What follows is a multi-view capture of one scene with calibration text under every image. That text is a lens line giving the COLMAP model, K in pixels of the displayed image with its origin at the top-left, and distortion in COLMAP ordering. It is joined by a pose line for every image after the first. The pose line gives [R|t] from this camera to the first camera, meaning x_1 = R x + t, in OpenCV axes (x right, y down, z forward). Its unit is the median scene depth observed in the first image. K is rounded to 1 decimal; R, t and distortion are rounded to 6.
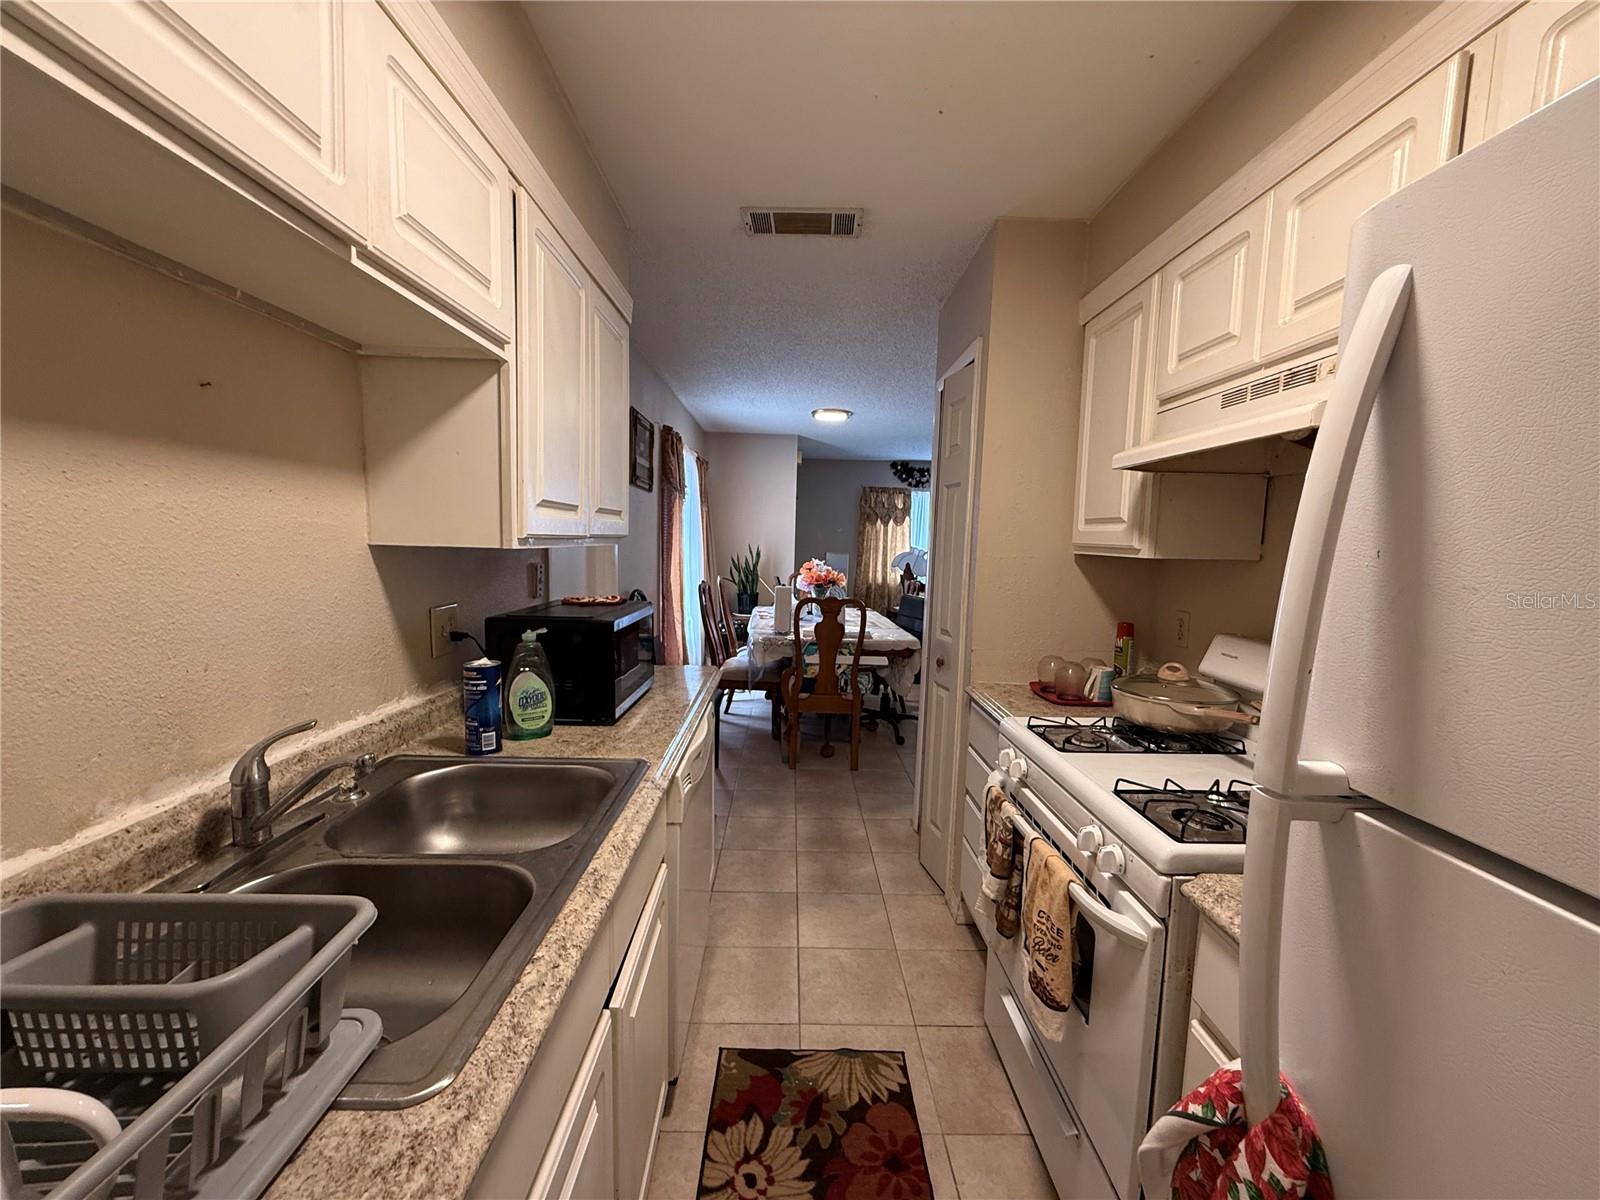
lens RADIAL K [[638.6, 0, 798.7], [0, 638.6, 602.5], [0, 0, 1]] dist [0.001771, 0.000429]
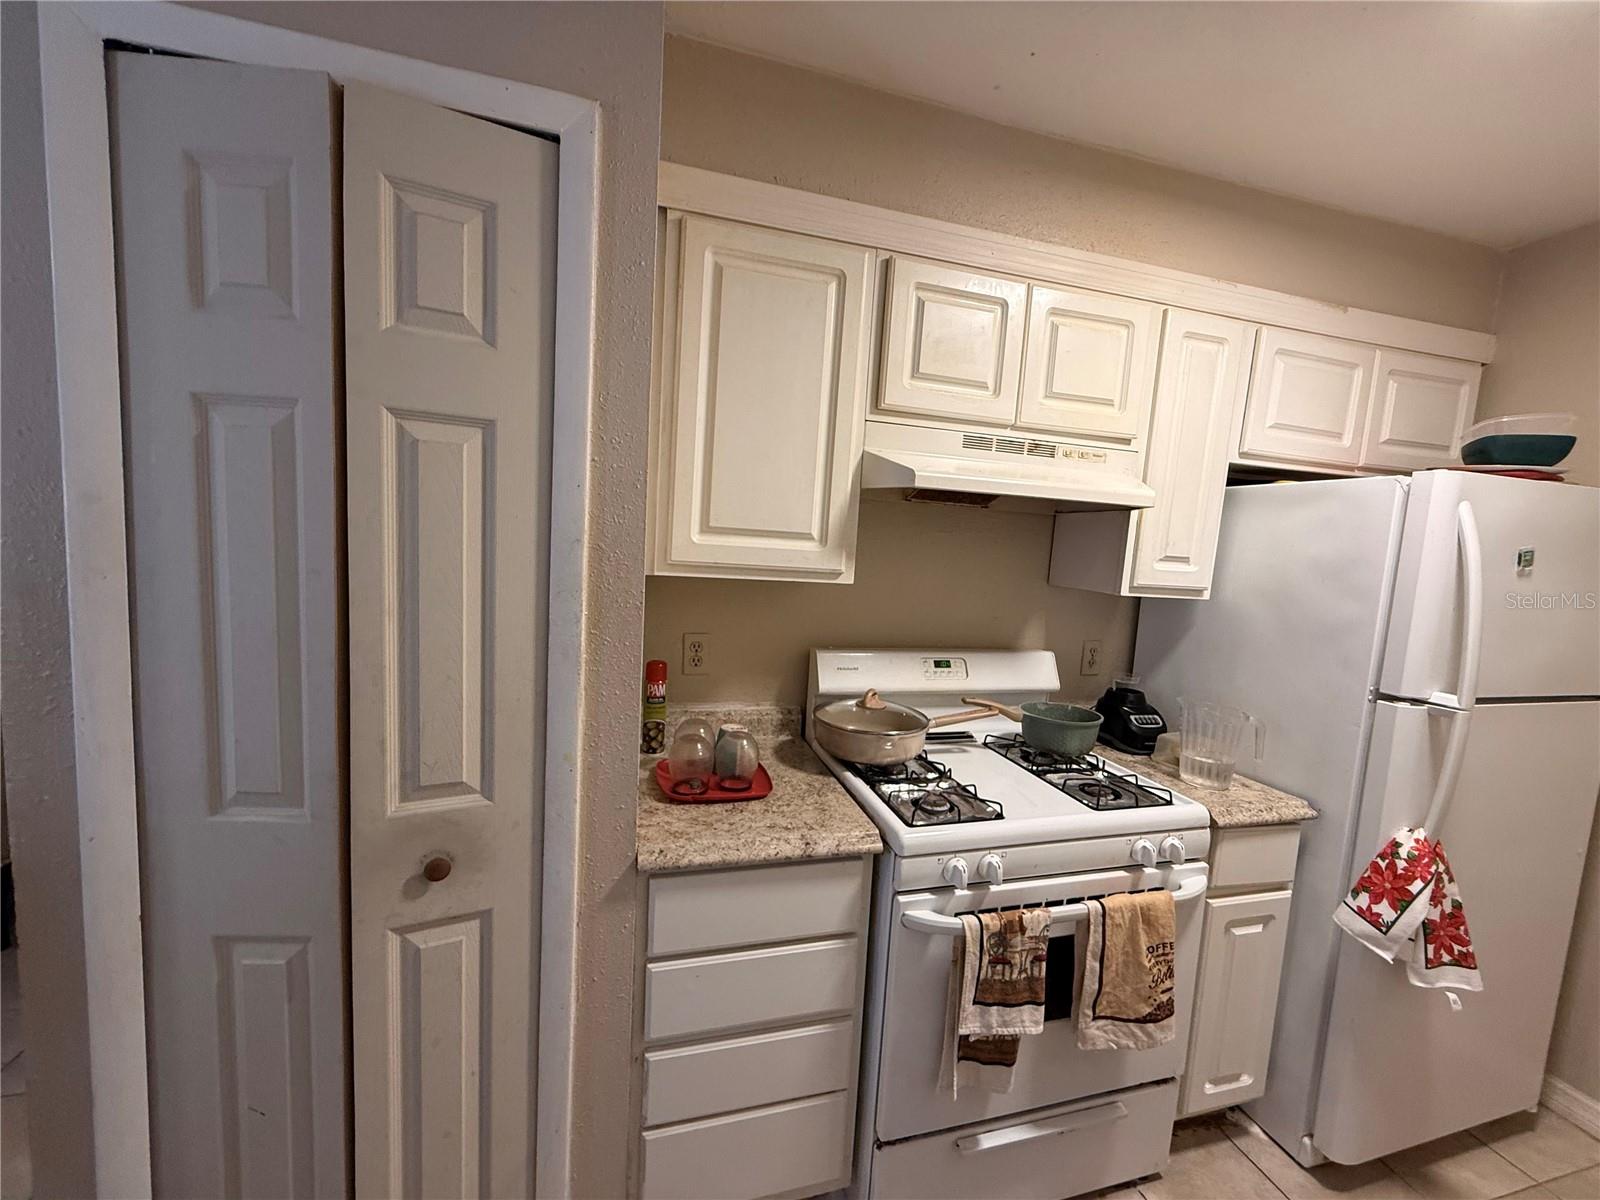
lens RADIAL K [[638.6, 0, 798.7], [0, 638.6, 602.5], [0, 0, 1]] dist [0.001771, 0.000429]
pose [[-0.253674, -0.136441, 0.957619, -0.314626], [0.031022, 0.988345, 0.149036, -0.198009], [-0.966792, 0.067514, -0.246484, 1.441356]]
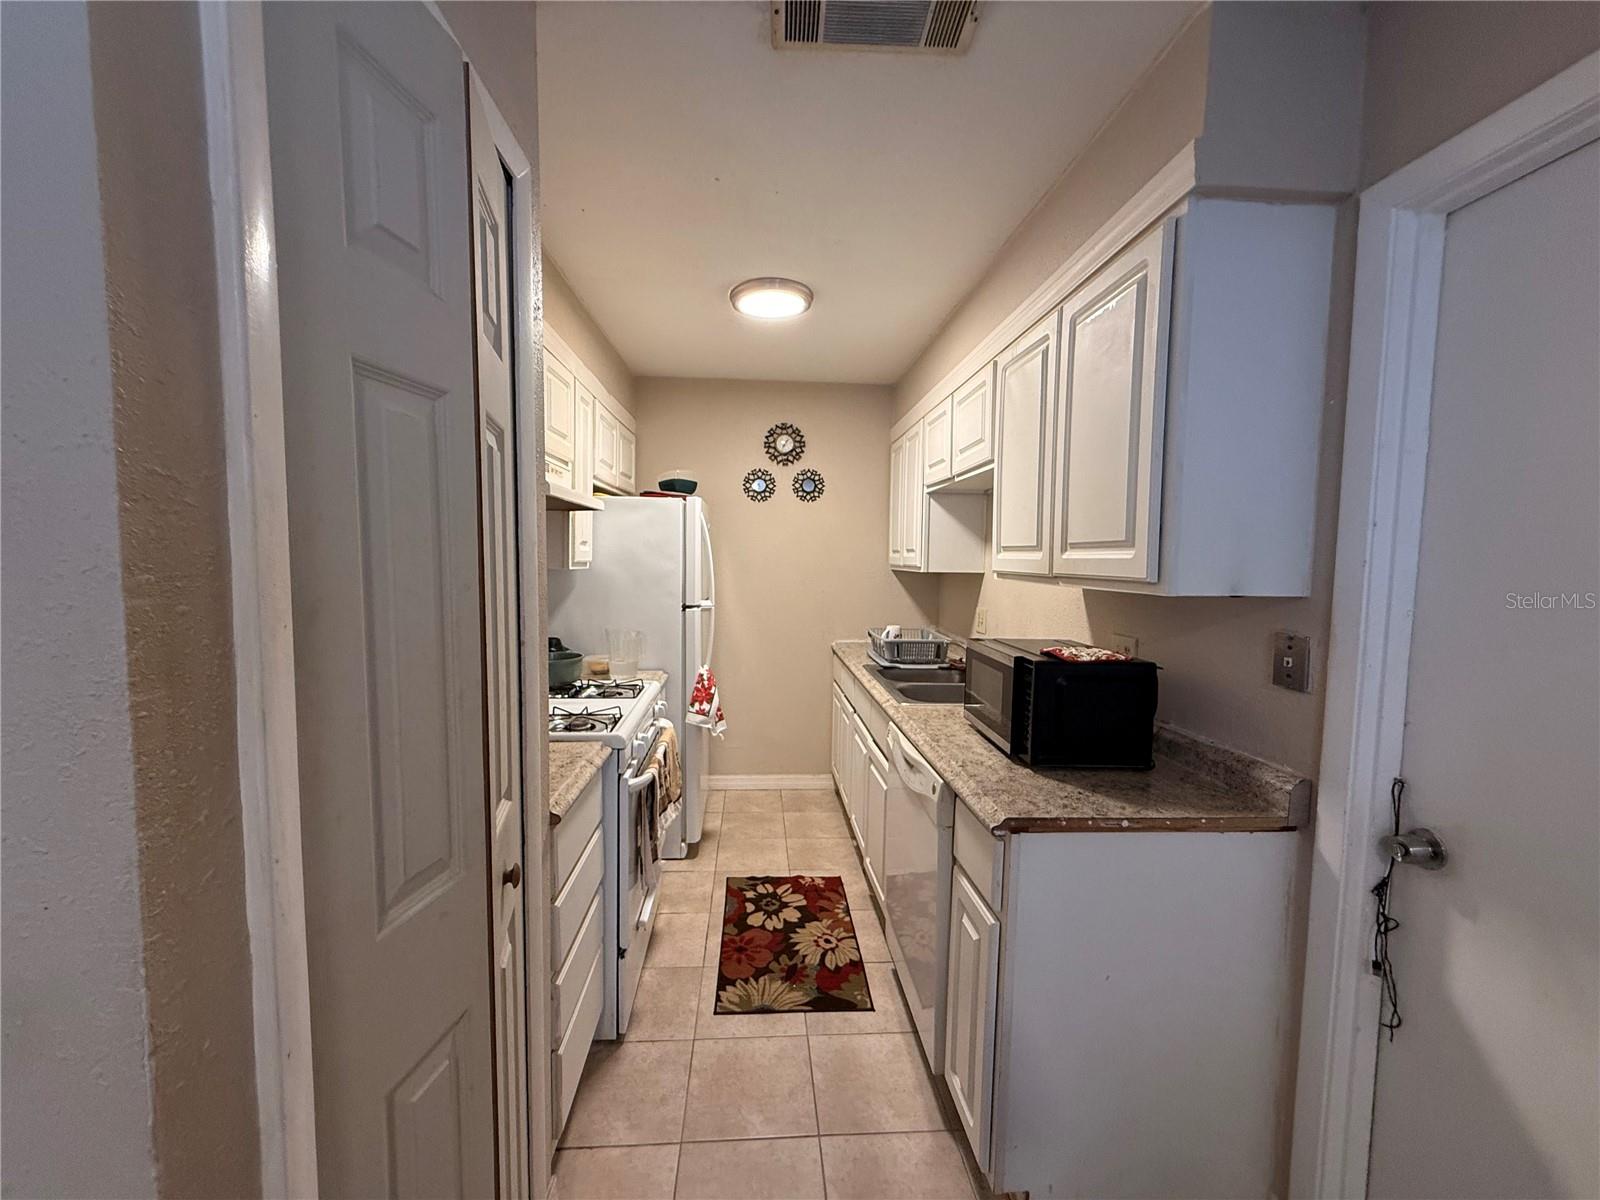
lens RADIAL K [[638.6, 0, 798.7], [0, 638.6, 602.5], [0, 0, 1]] dist [0.001771, 0.000429]
pose [[-0.997648, -0.033505, -0.059795, 0.120671], [-0.043065, 0.985097, 0.166520, -0.239176], [0.053325, 0.168704, -0.984223, 2.263418]]
